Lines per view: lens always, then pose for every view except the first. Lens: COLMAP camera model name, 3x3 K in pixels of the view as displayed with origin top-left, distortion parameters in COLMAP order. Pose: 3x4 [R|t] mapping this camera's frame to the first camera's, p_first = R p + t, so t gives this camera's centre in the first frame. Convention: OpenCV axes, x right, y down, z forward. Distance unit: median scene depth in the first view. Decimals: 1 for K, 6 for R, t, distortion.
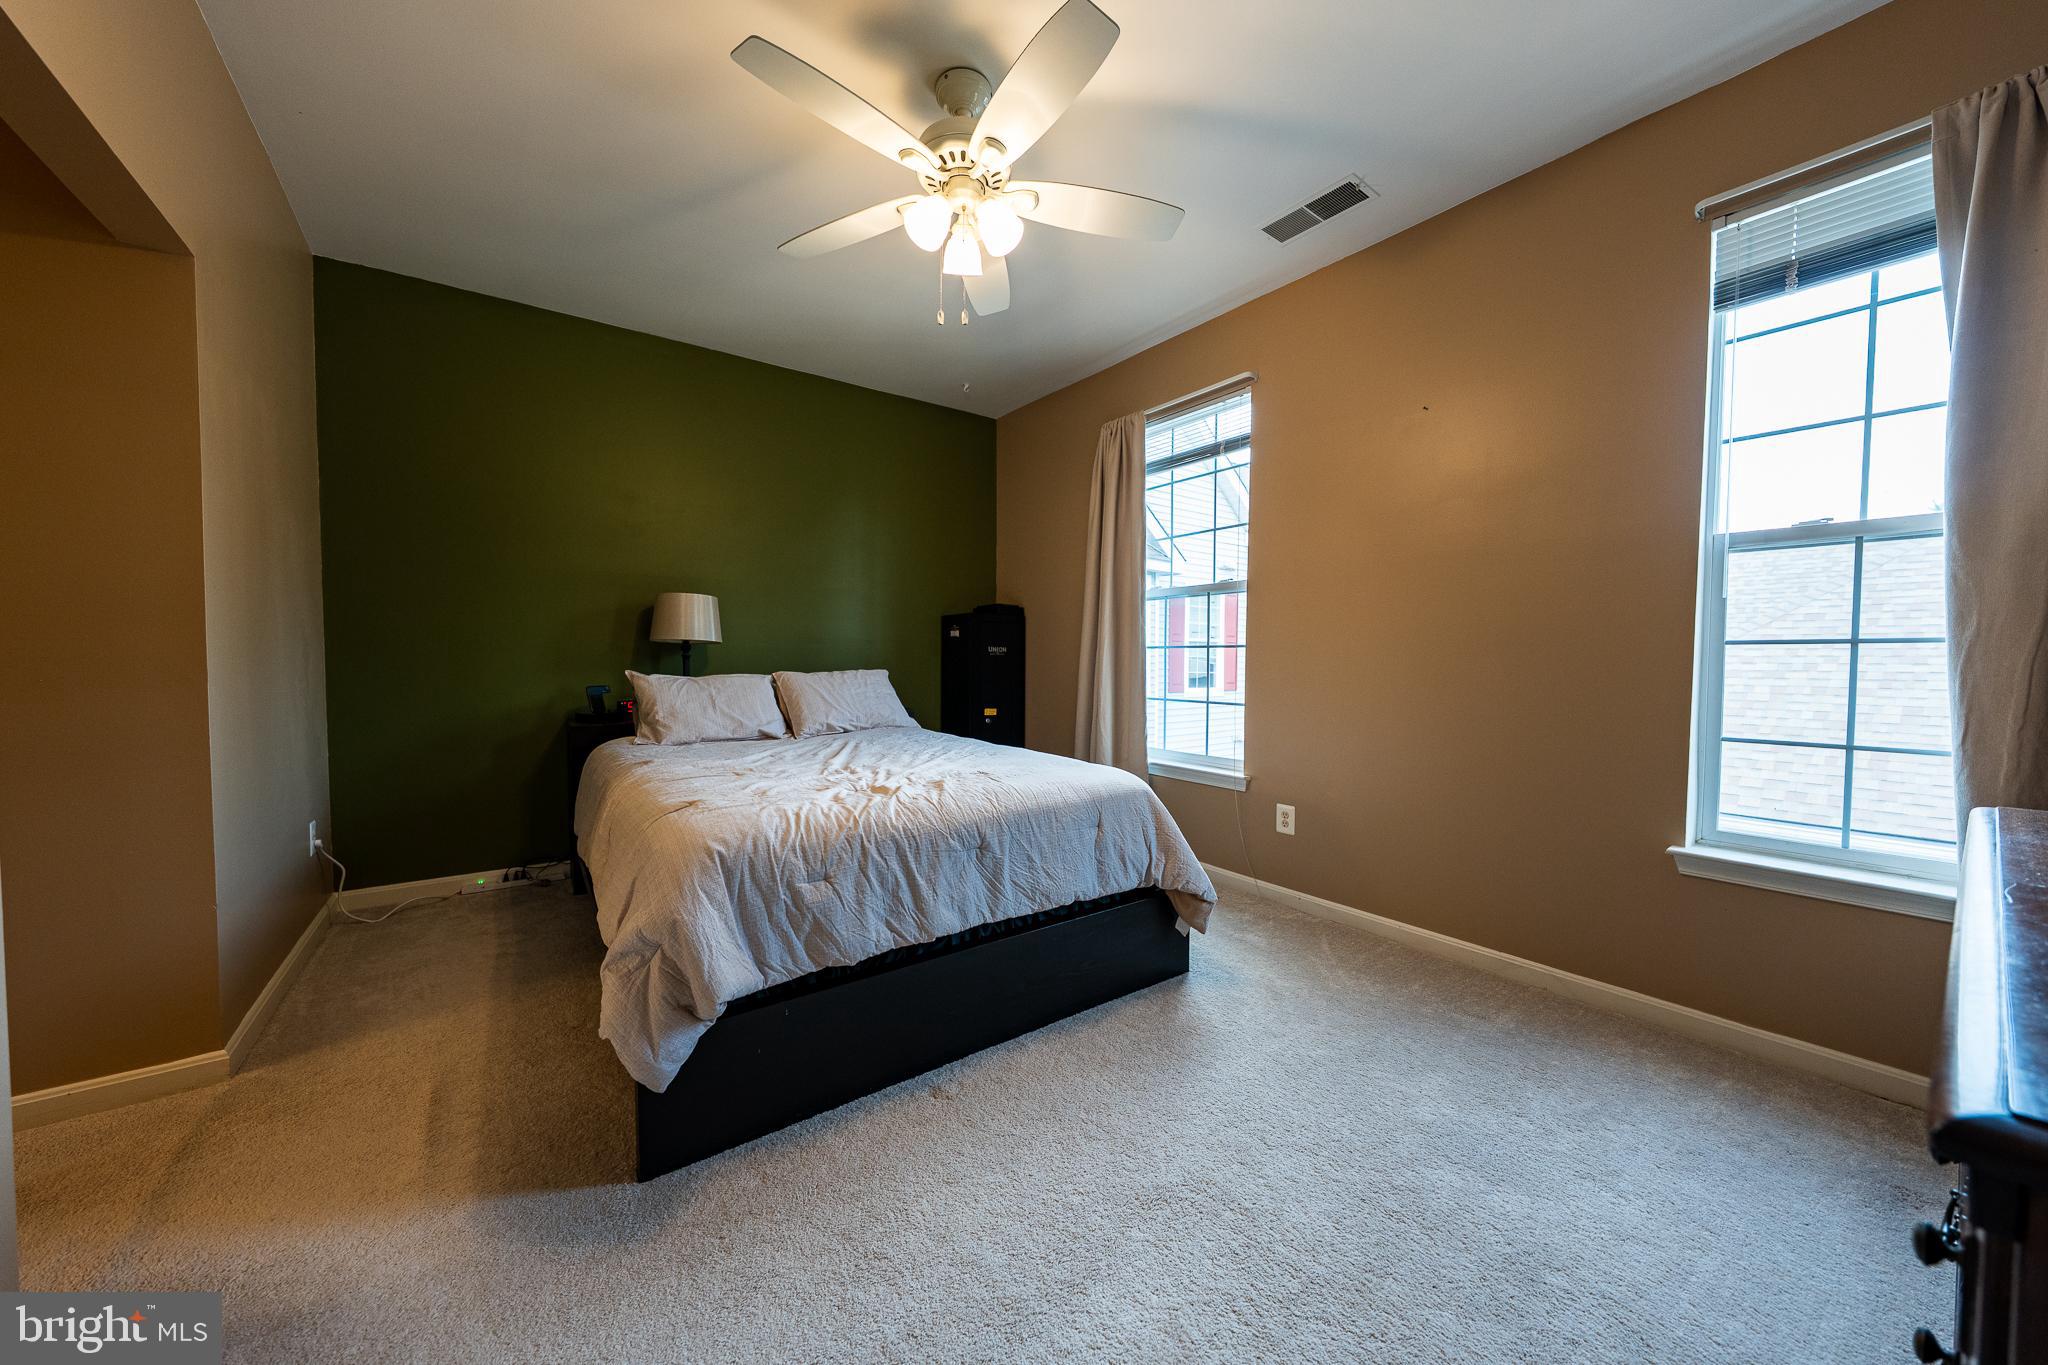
lens RADIAL K [[693.0, 0, 1021.2], [0, 693.0, 686.6], [0, 0, 1]] dist [-0.000142, -0.000026]
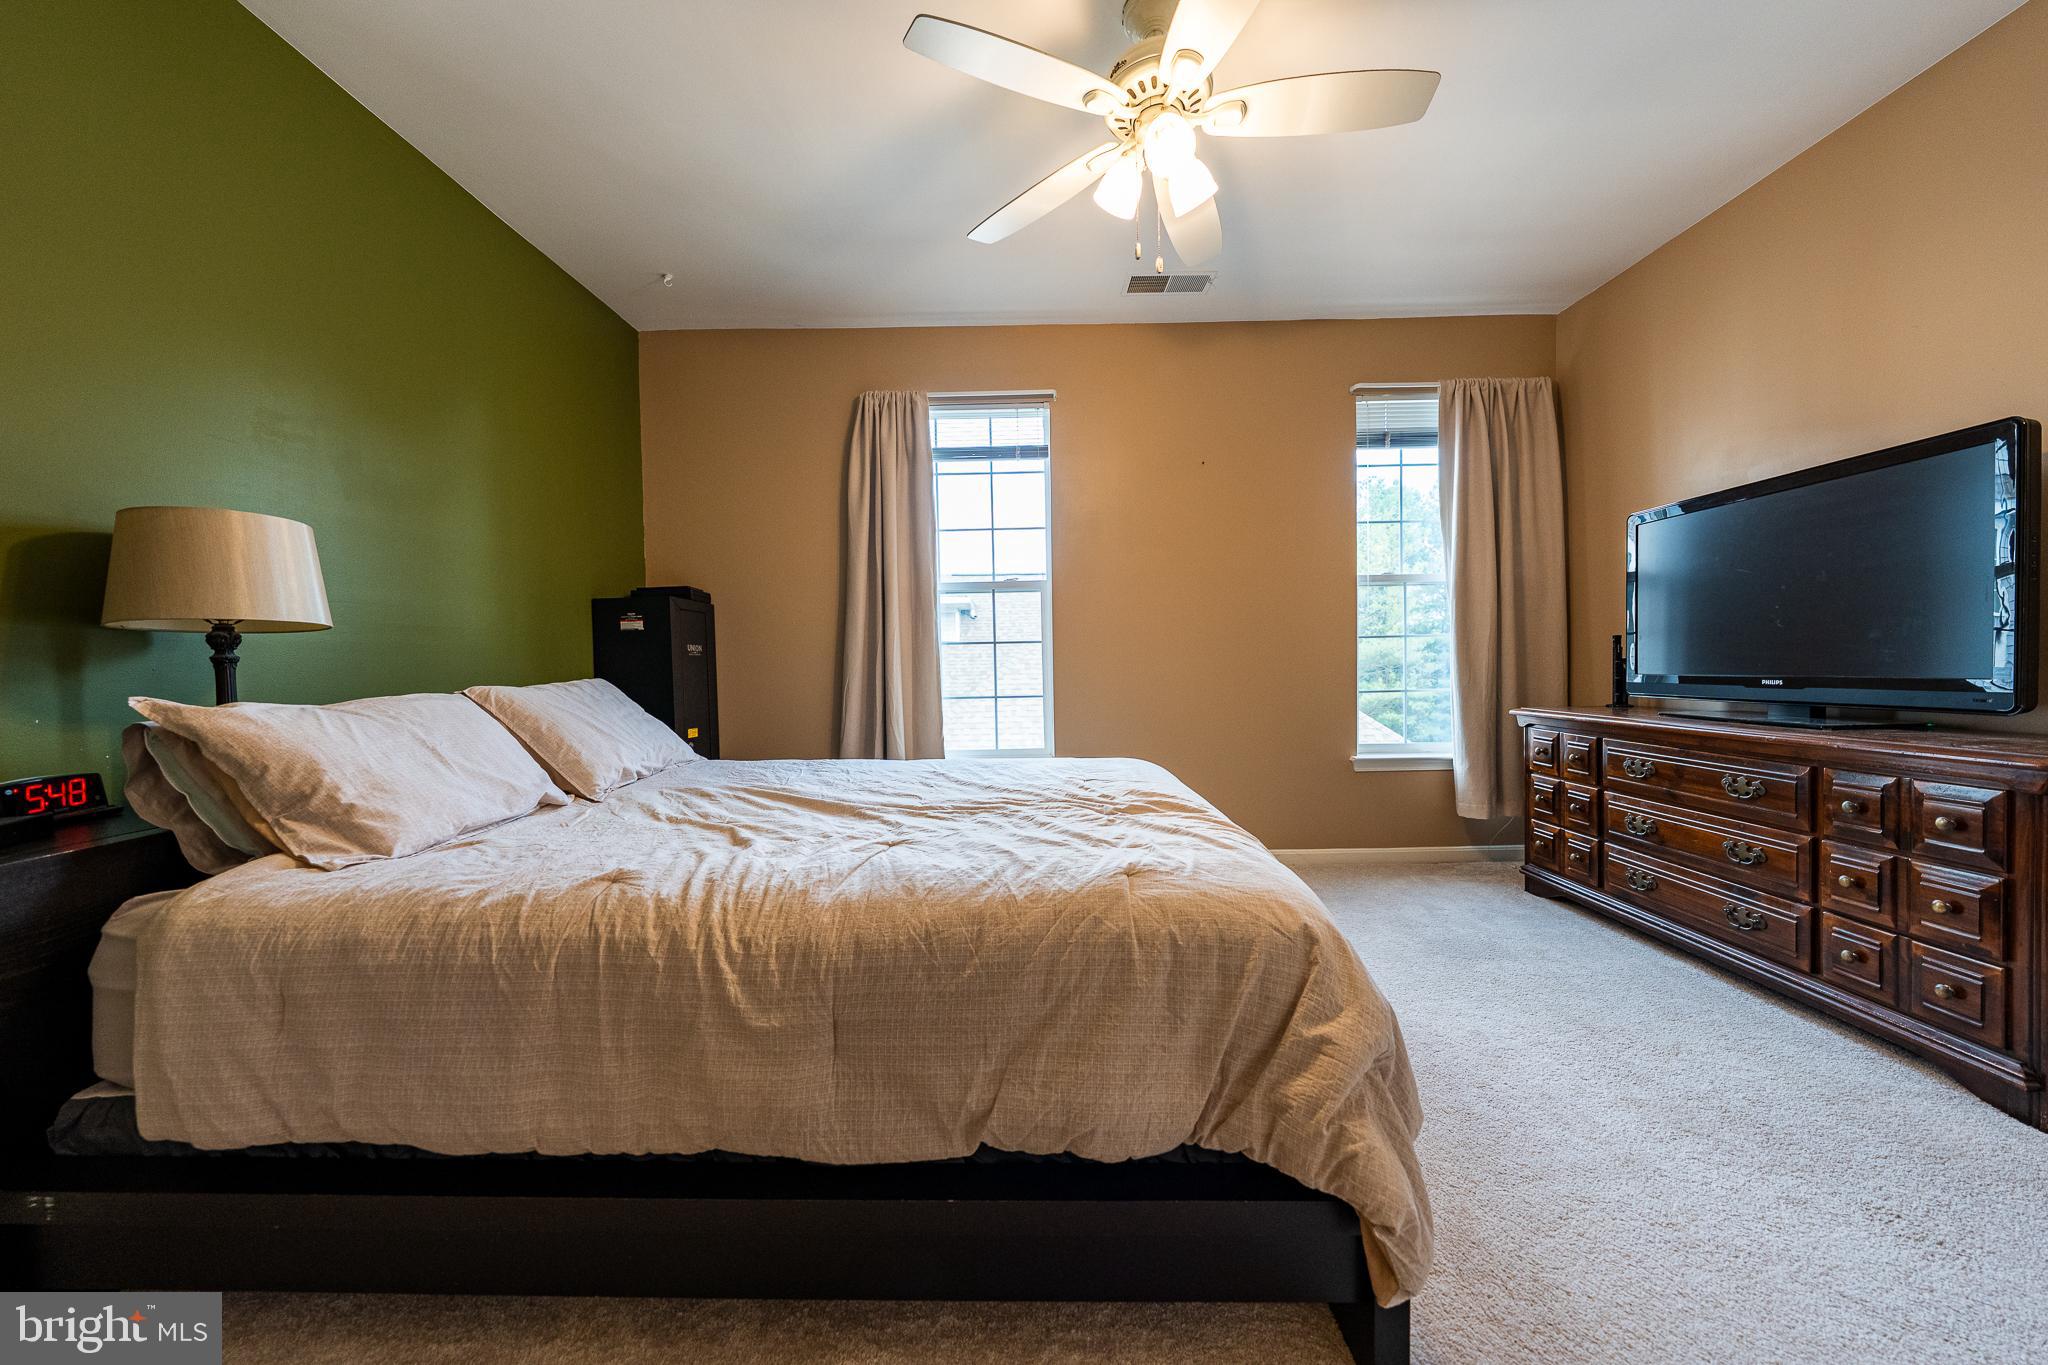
lens RADIAL K [[689.9, 0, 1026.8], [0, 689.9, 677.4], [0, 0, 1]] dist [-0.000840, -0.000051]
pose [[0.608701, -0.036564, 0.792557, -0.551129], [0.054728, 0.998493, 0.004033, -0.007846], [-0.791510, 0.040920, 0.609785, 0.373262]]
